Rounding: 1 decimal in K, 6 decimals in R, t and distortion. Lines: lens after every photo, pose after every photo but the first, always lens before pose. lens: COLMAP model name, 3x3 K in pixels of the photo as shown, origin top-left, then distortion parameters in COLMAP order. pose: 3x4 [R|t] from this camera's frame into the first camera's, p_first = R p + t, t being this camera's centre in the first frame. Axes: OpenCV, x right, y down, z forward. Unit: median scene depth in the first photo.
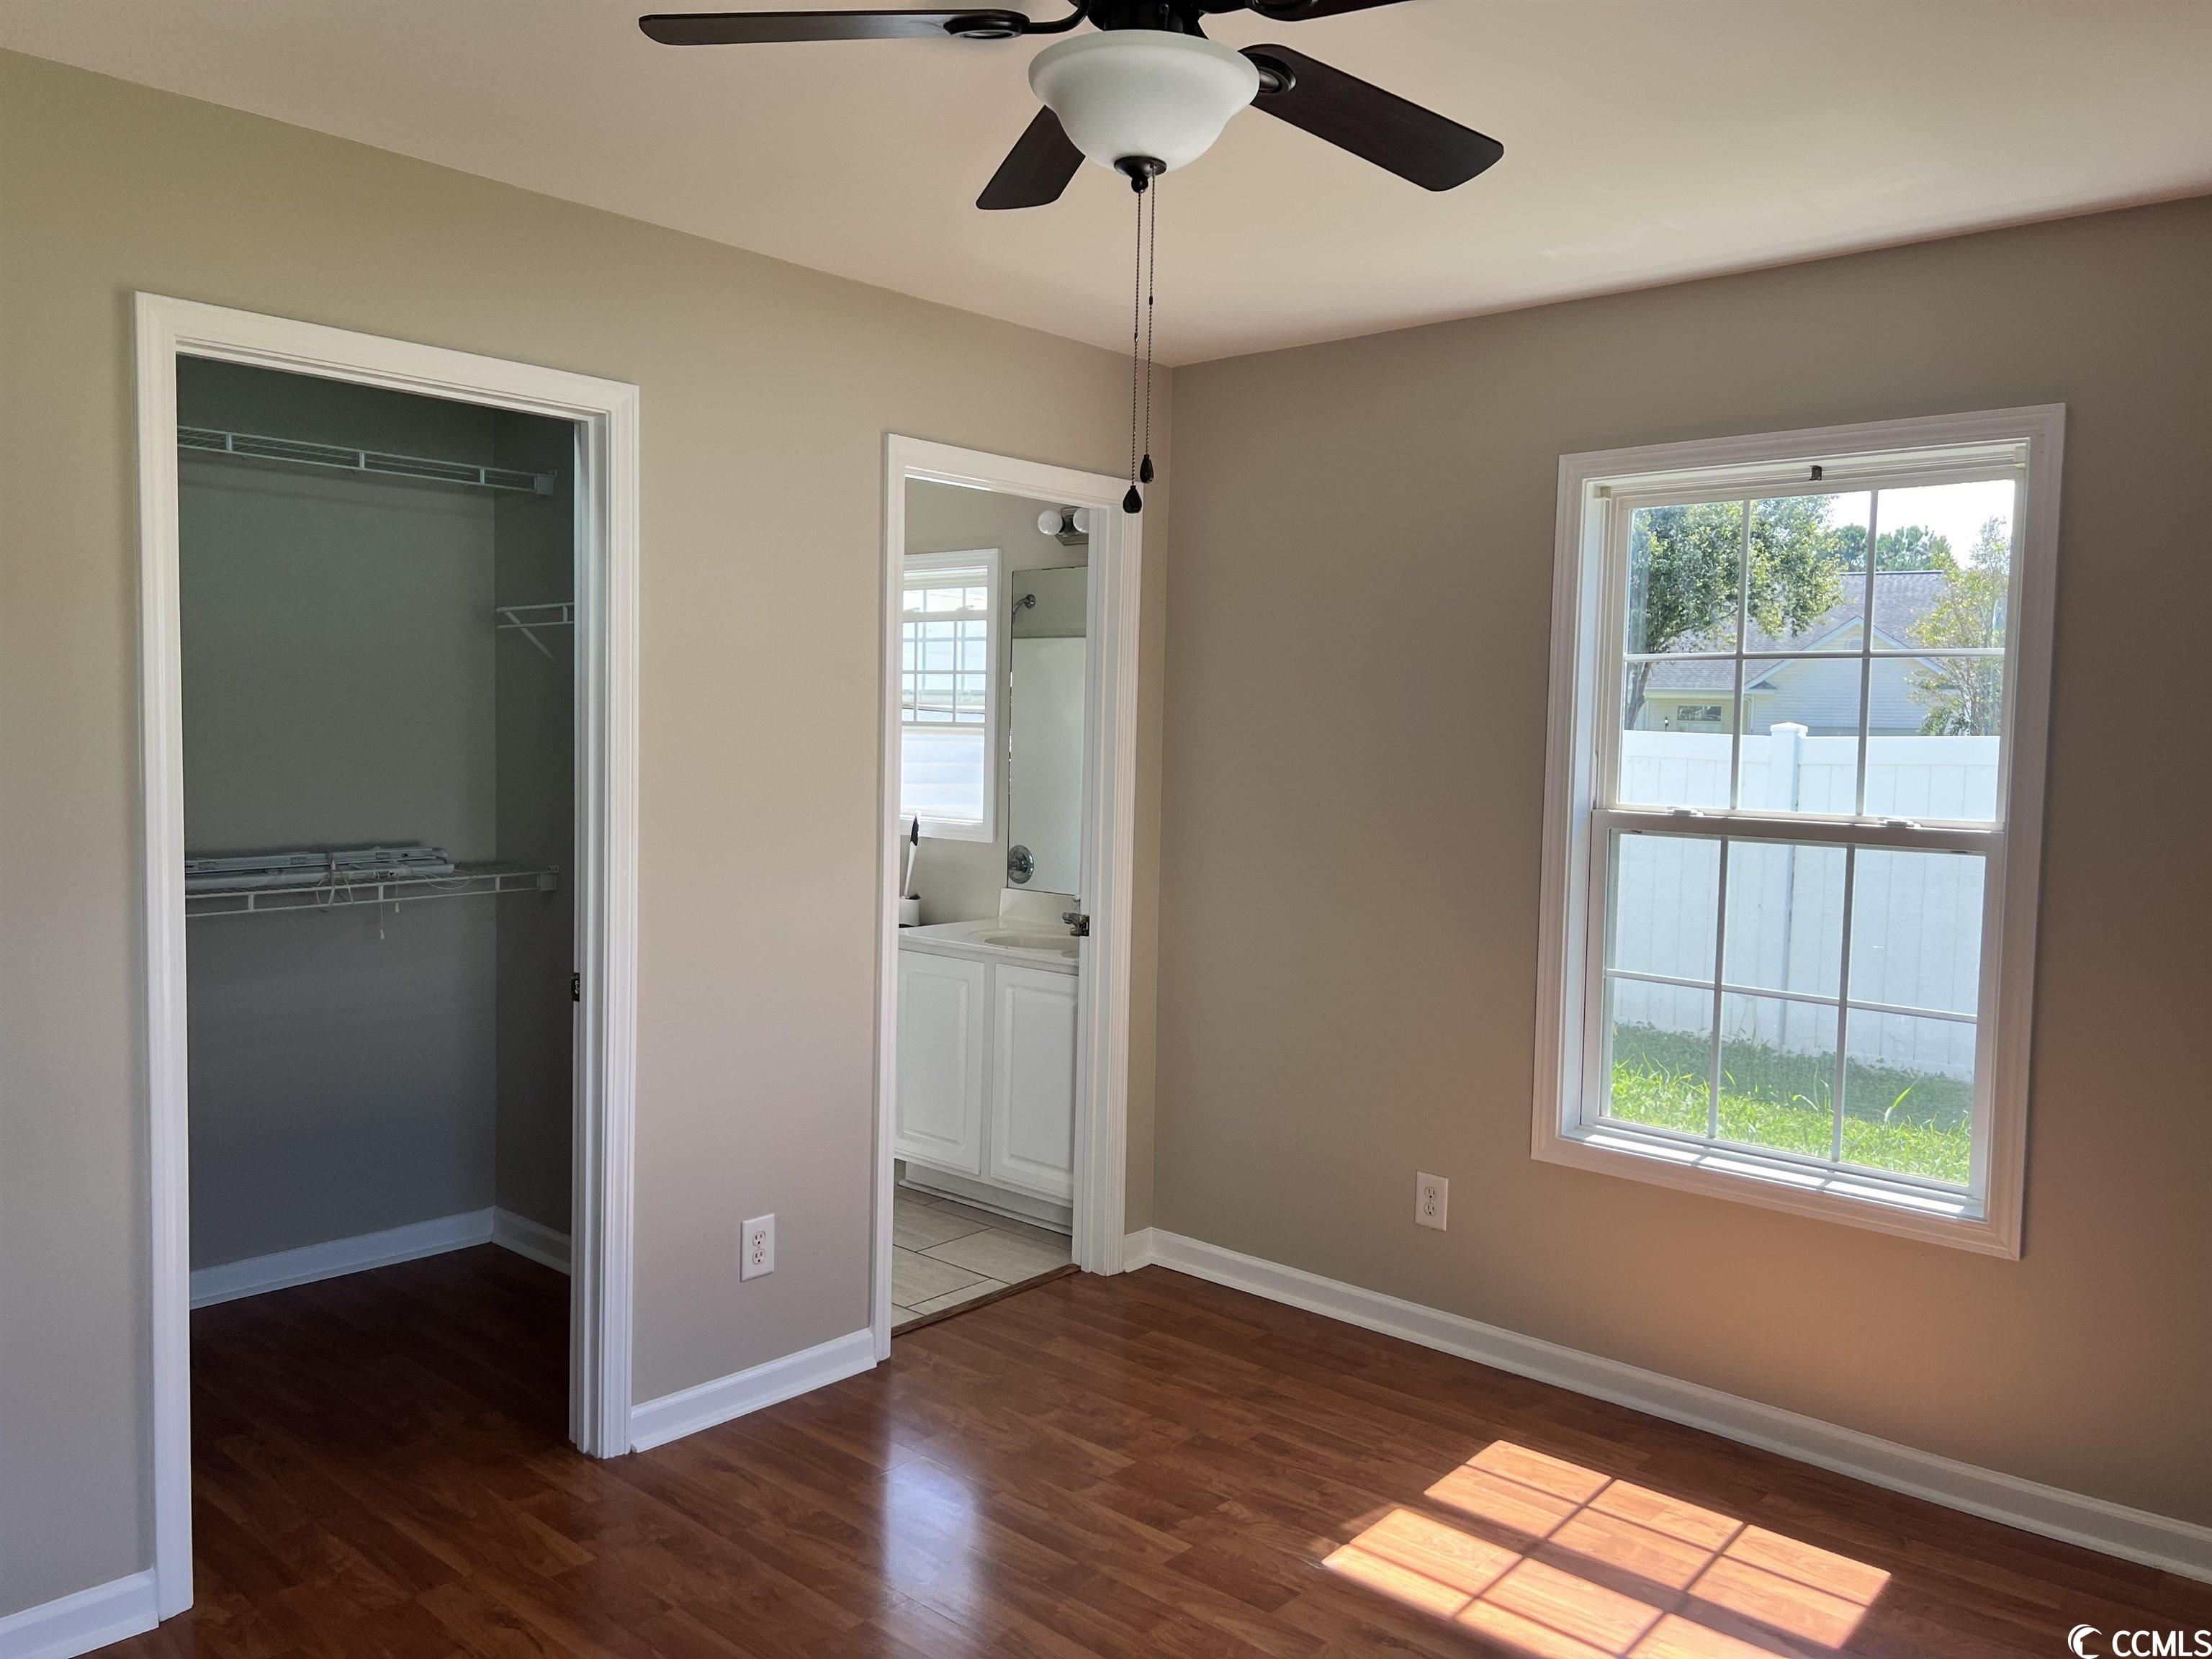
lens RADIAL K [[1662.0, 0, 1101.6], [0, 1662.0, 812.5], [0, 0, 1]] dist [0.068939, -0.070323]
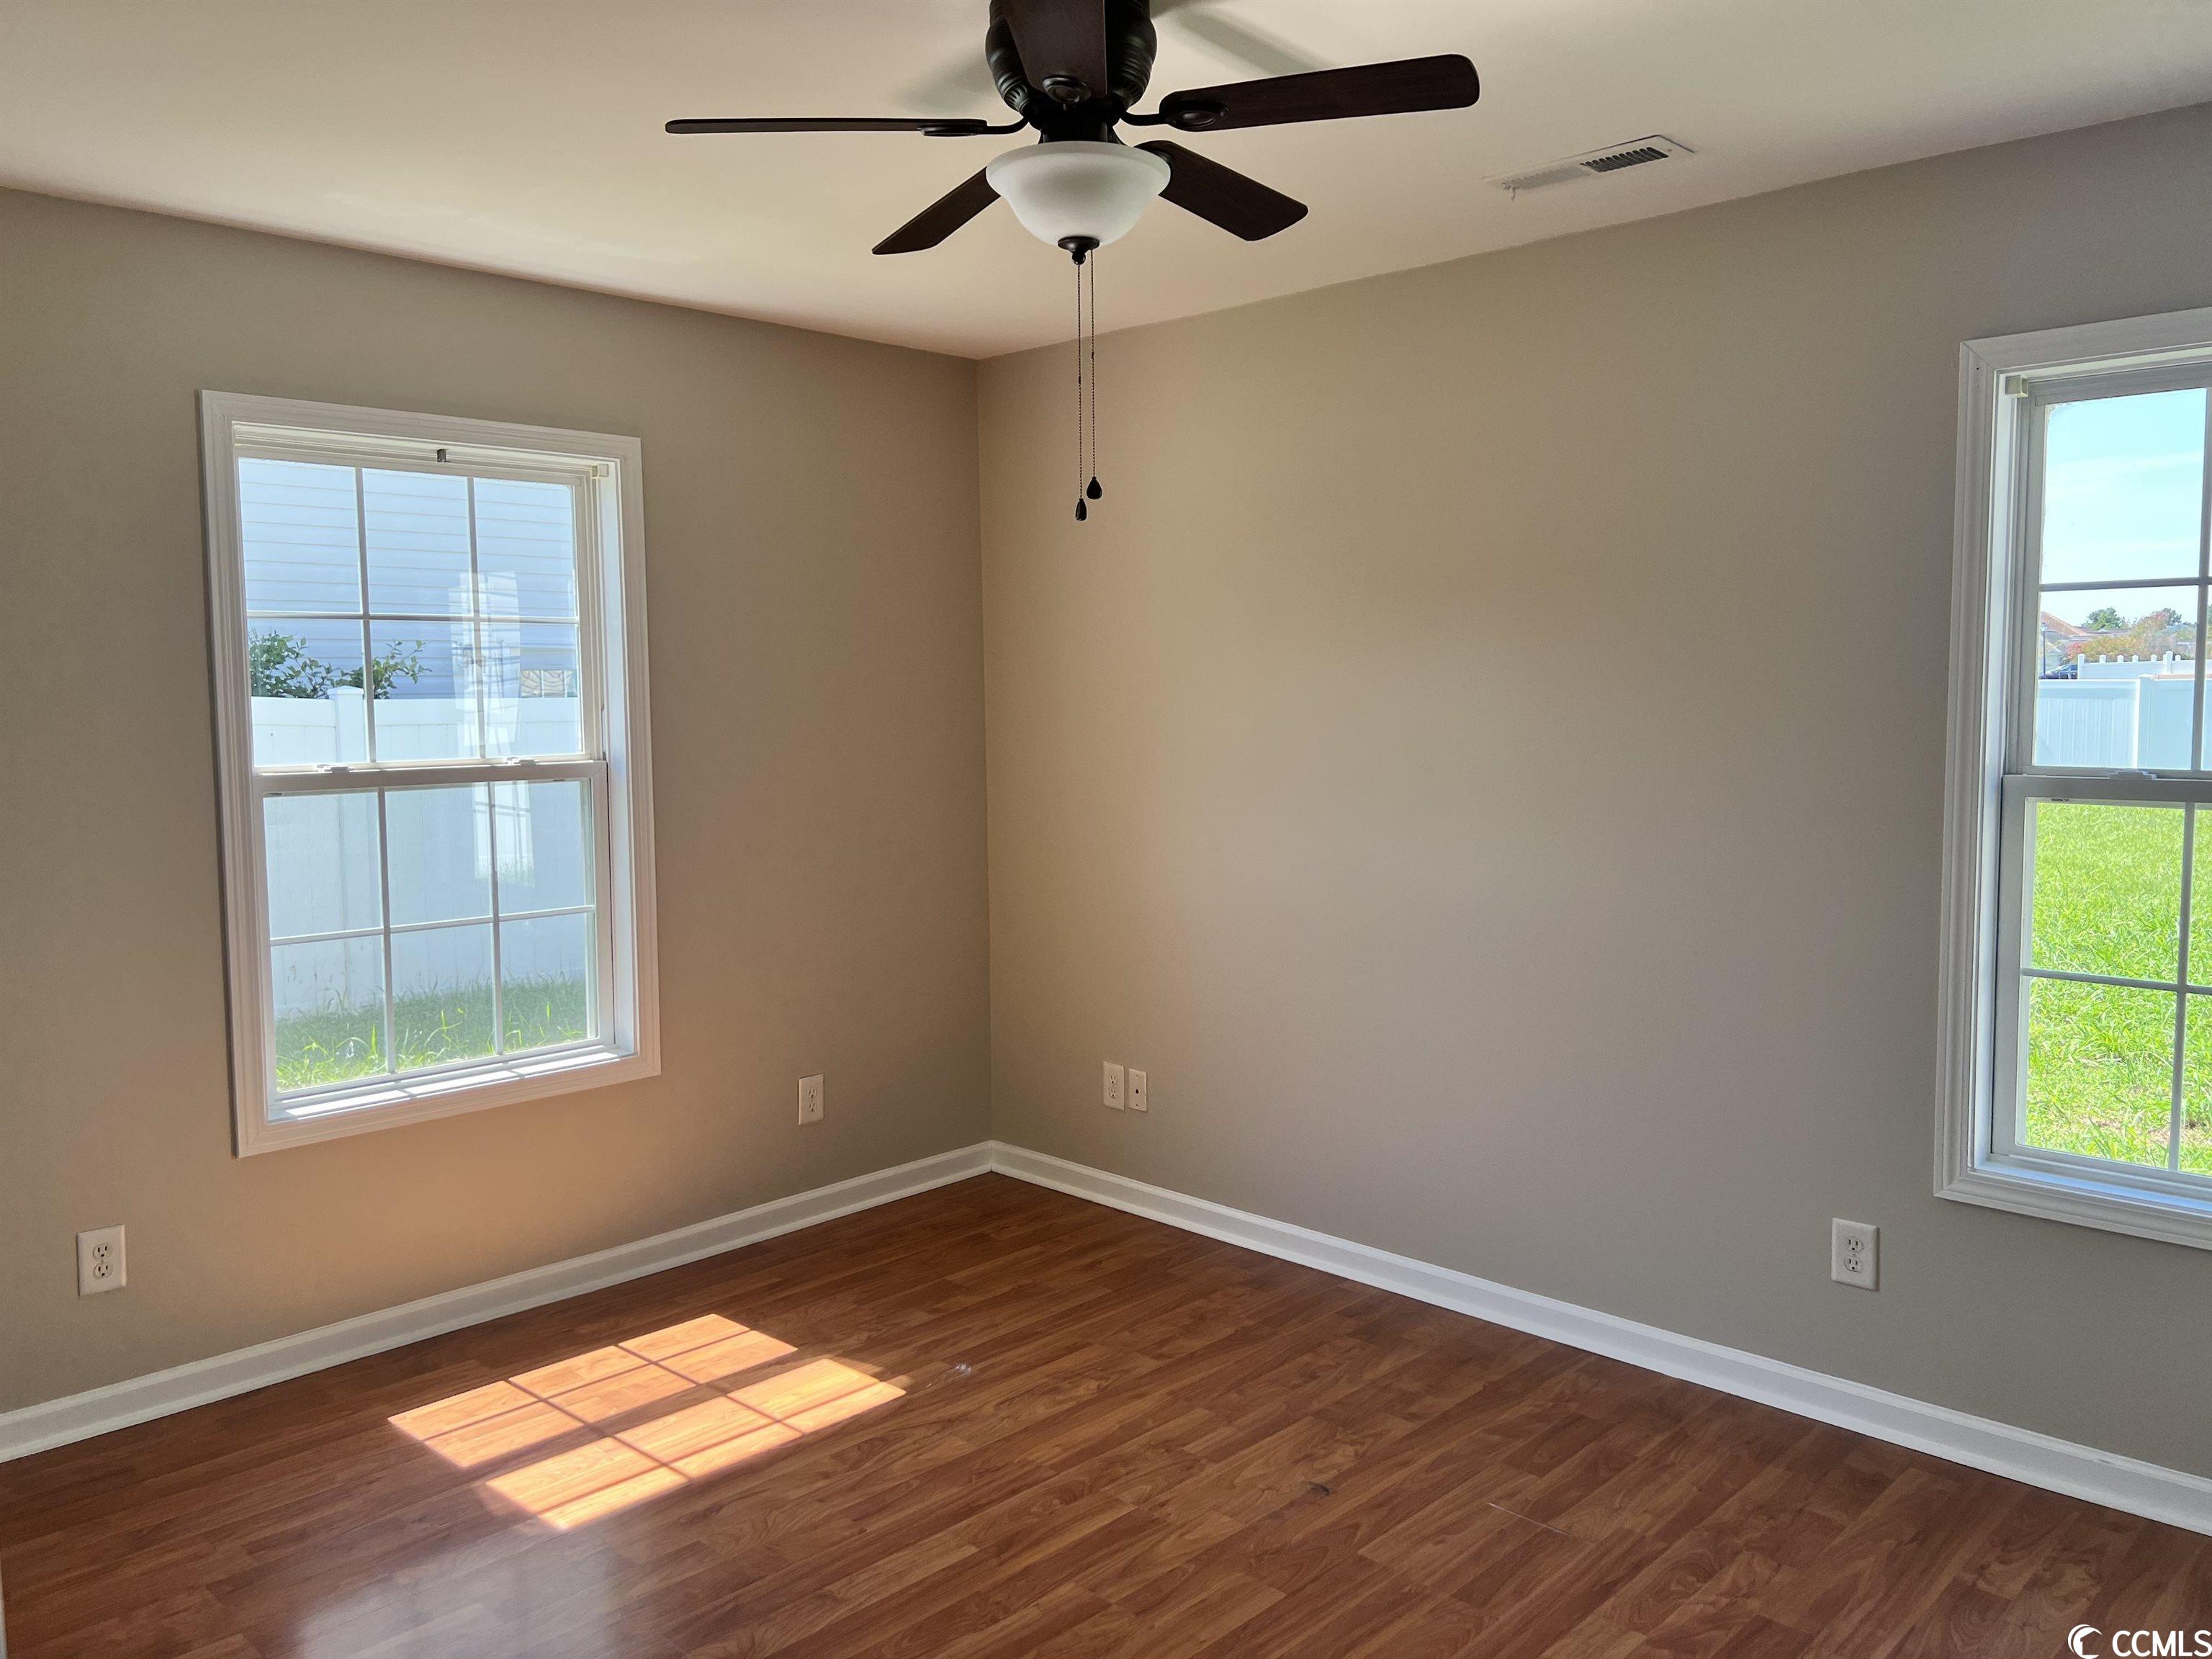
lens RADIAL K [[1662.0, 0, 1101.6], [0, 1662.0, 812.5], [0, 0, 1]] dist [0.068939, -0.070323]
pose [[0.052694, -0.099834, 0.993608, -0.706585], [0.063853, 0.993291, 0.096415, -0.046918], [-0.996567, 0.058364, 0.058715, 0.524975]]
